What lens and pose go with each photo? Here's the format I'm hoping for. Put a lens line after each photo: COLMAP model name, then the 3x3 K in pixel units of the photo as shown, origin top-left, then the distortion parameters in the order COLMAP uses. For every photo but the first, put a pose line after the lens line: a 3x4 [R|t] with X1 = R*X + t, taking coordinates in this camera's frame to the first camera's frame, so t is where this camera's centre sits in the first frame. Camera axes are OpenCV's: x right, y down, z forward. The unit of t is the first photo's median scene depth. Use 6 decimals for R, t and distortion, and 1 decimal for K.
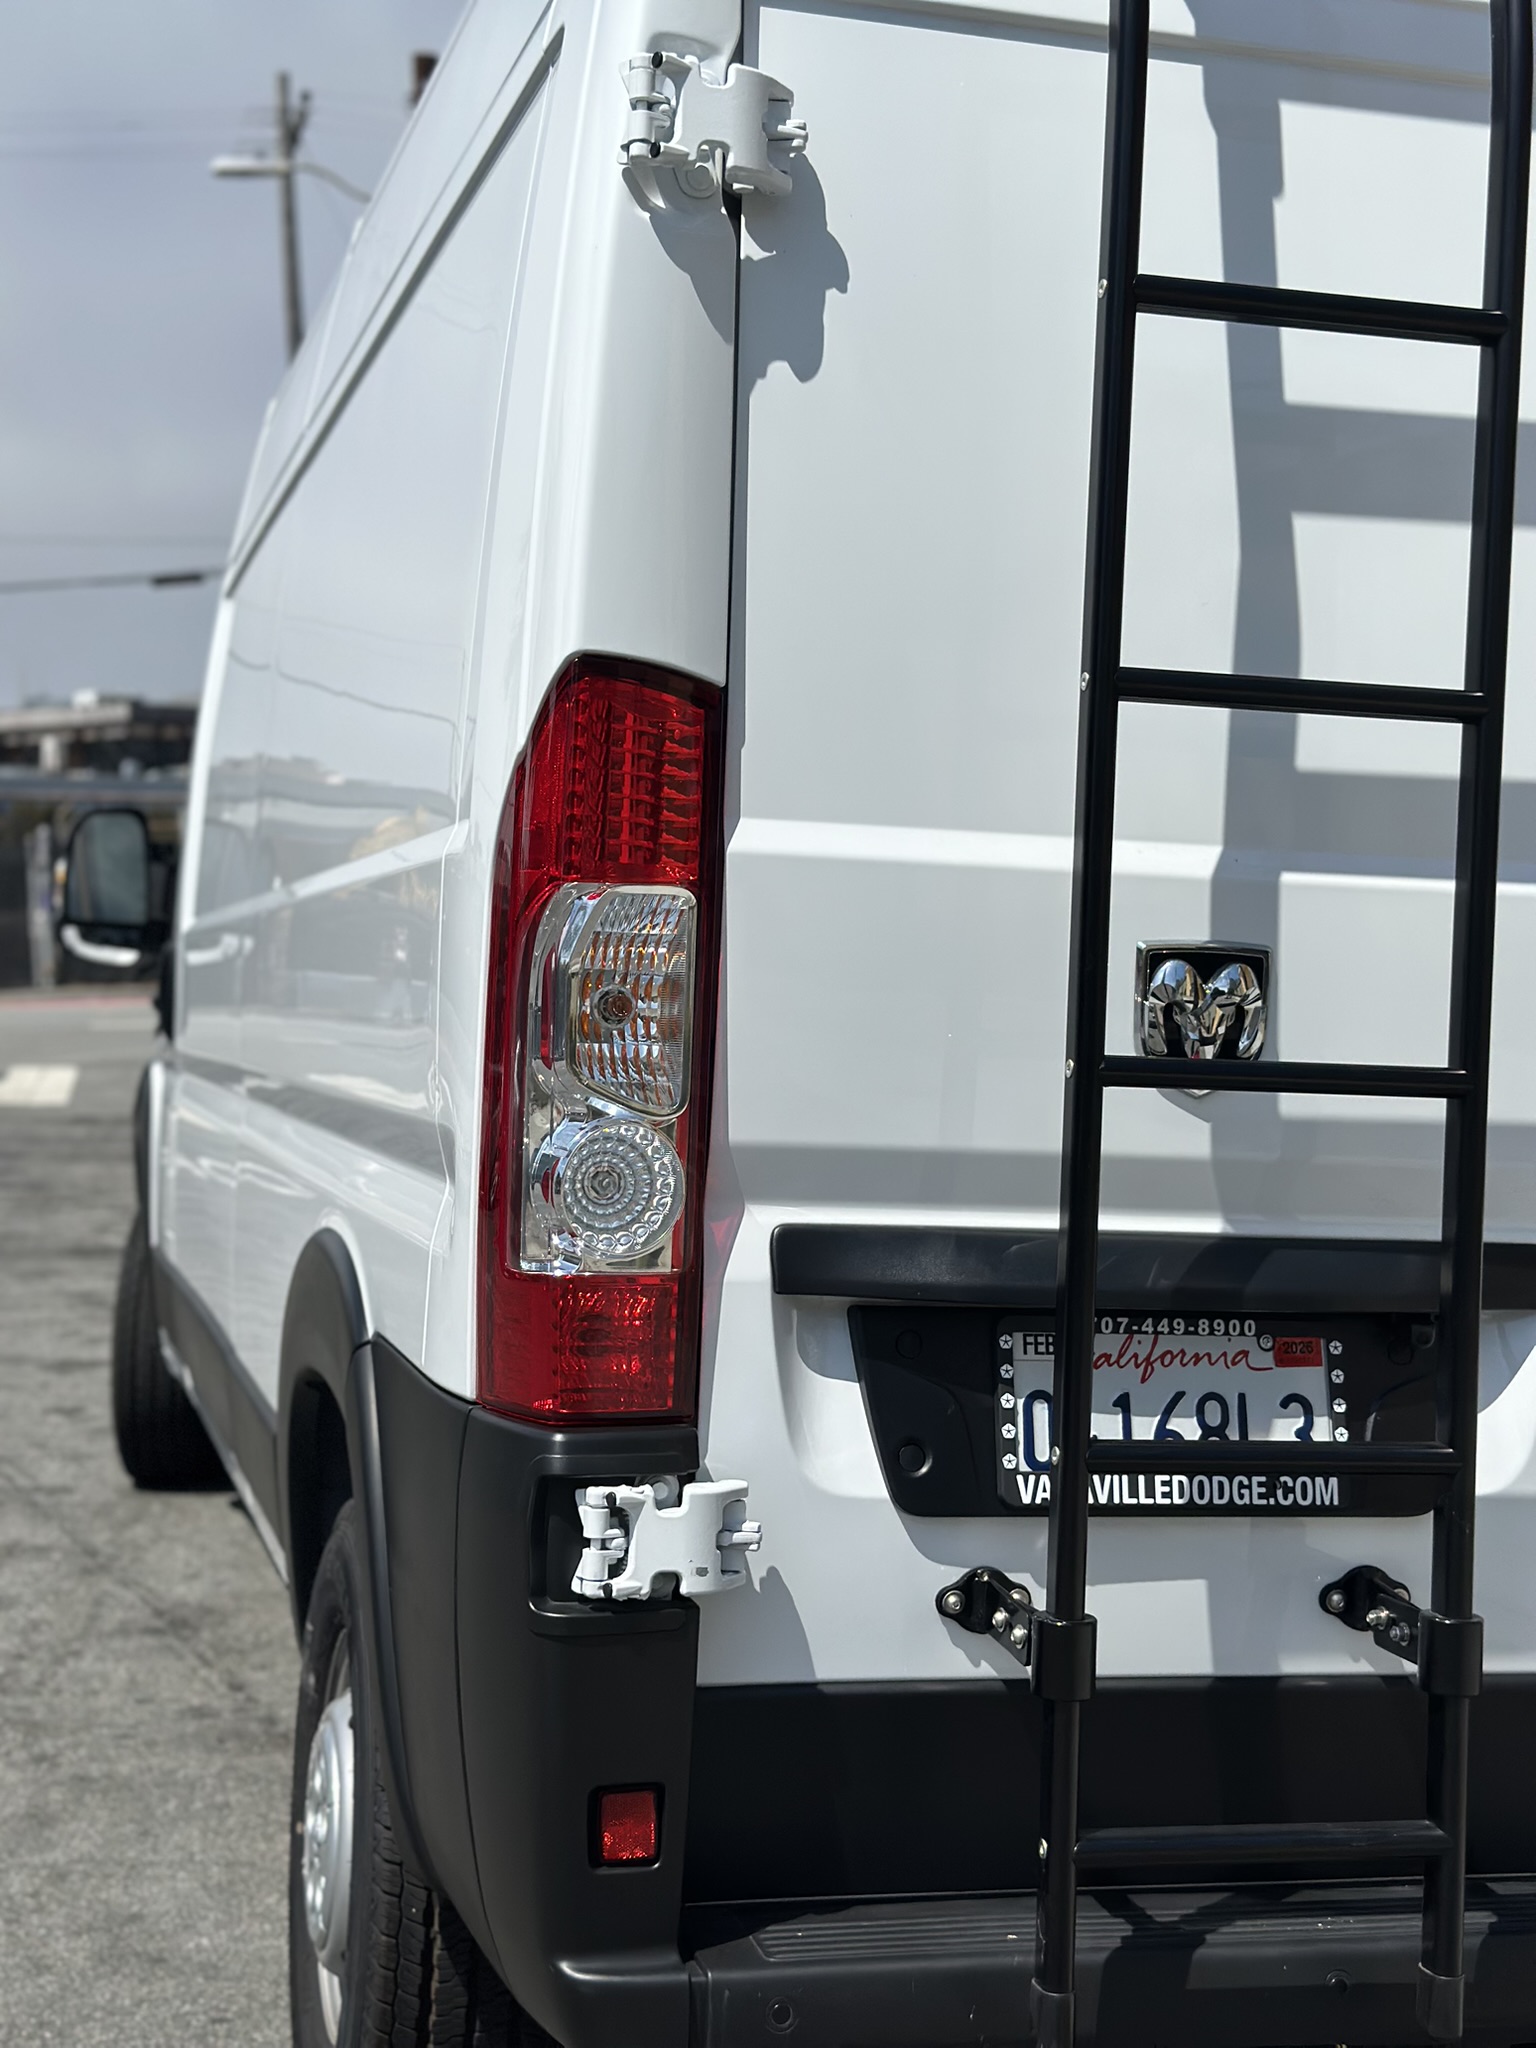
lens RADIAL K [[2796.0, 0, 768.0], [0, 2796.0, 1024.0], [0, 0, 1]] dist [0.288544, -0.907321]
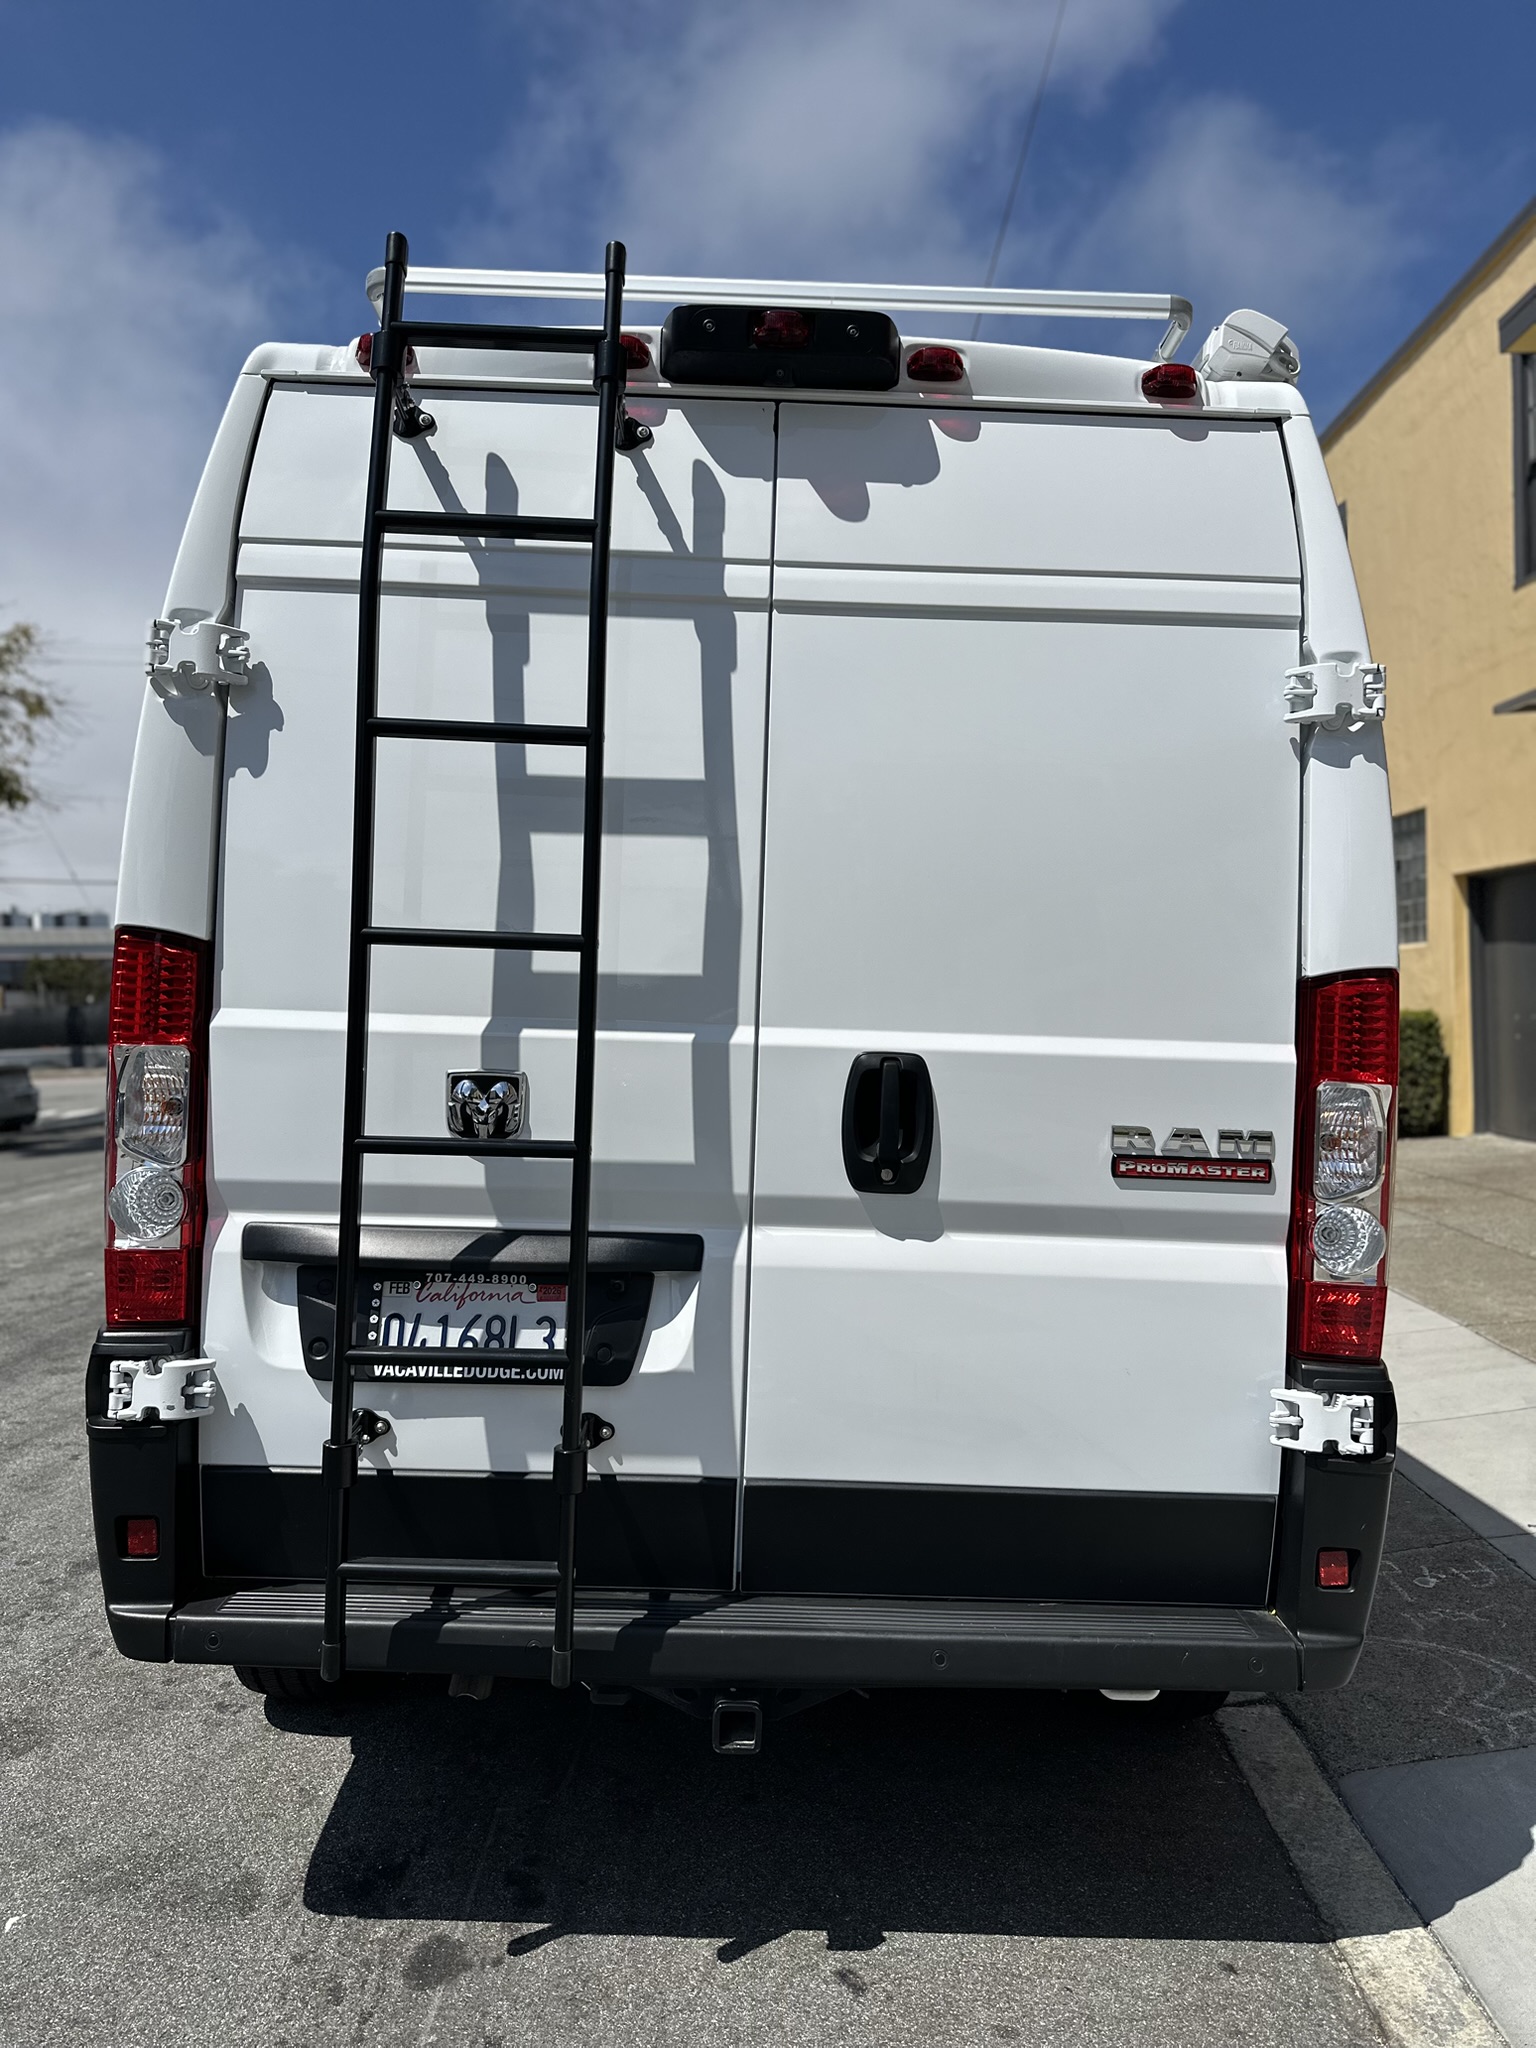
lens RADIAL K [[1429.7, 0, 770.7], [0, 1429.7, 1035.7], [0, 0, 1]] dist [0.126214, -0.201669]
pose [[0.966336, -0.012587, -0.256977, 0.584291], [0.008427, 0.999815, -0.017281, -0.033666], [0.257147, 0.014533, 0.966263, 0.144683]]
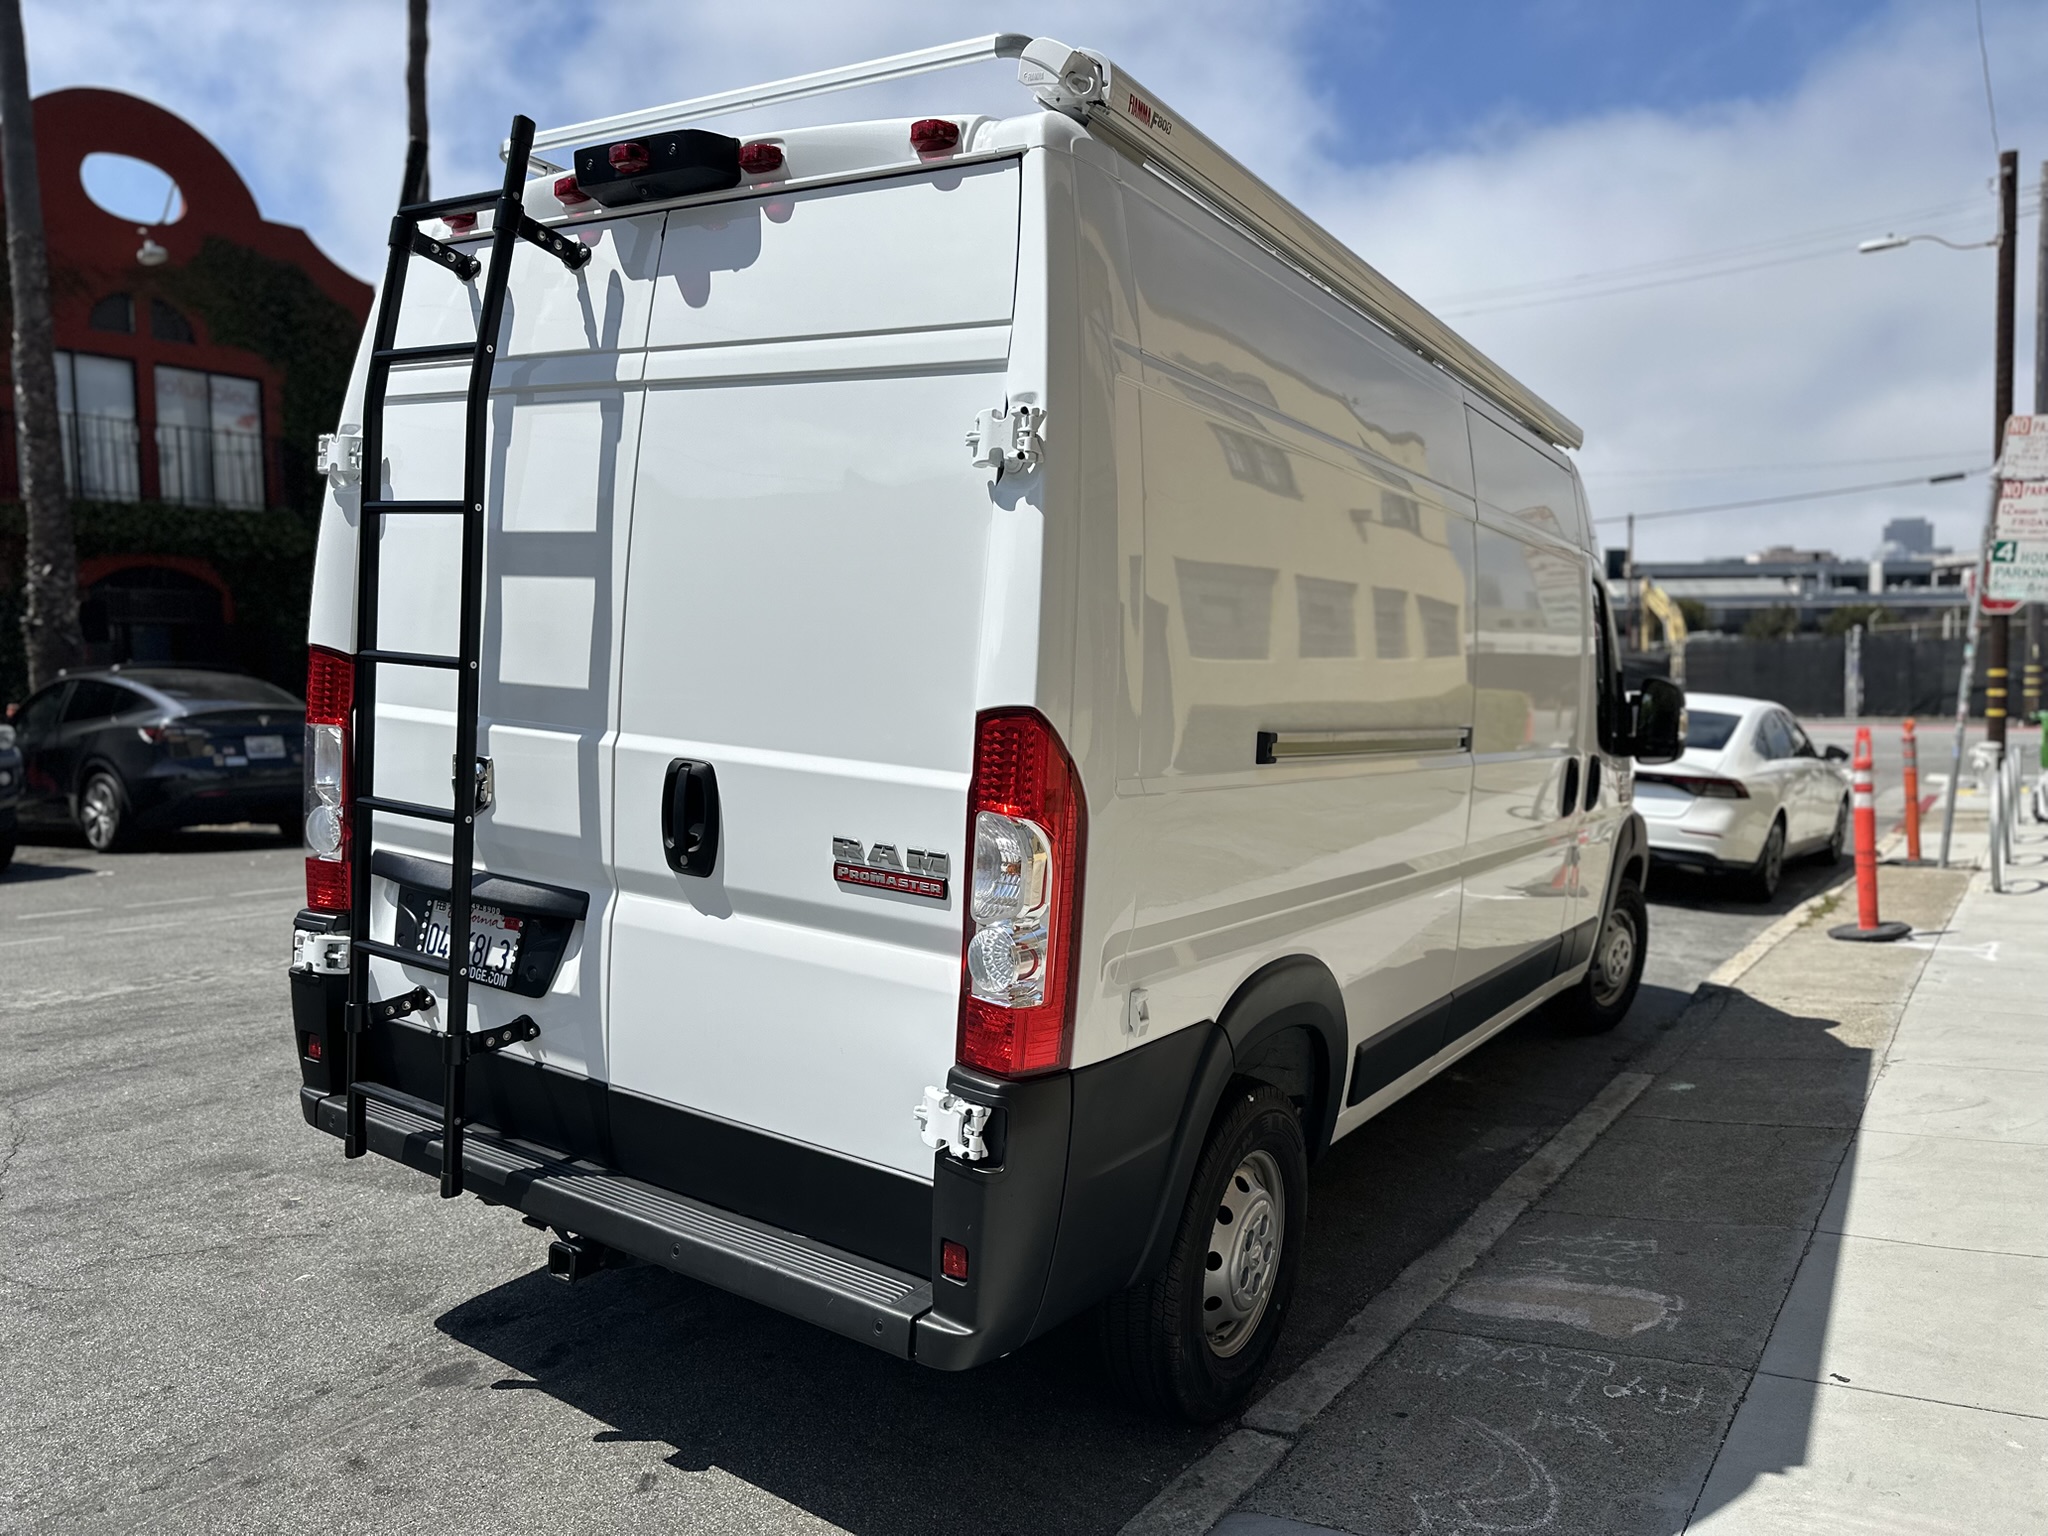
lens RADIAL K [[1422.9, 0, 1030.8], [0, 1422.9, 783.1], [0, 0, 1]] dist [0.096913, -0.191641]
pose [[0.662669, 0.065131, -0.746075, 1.448784], [-0.034636, 0.997810, 0.056343, -0.092953], [0.748111, -0.011496, 0.663474, 0.534923]]
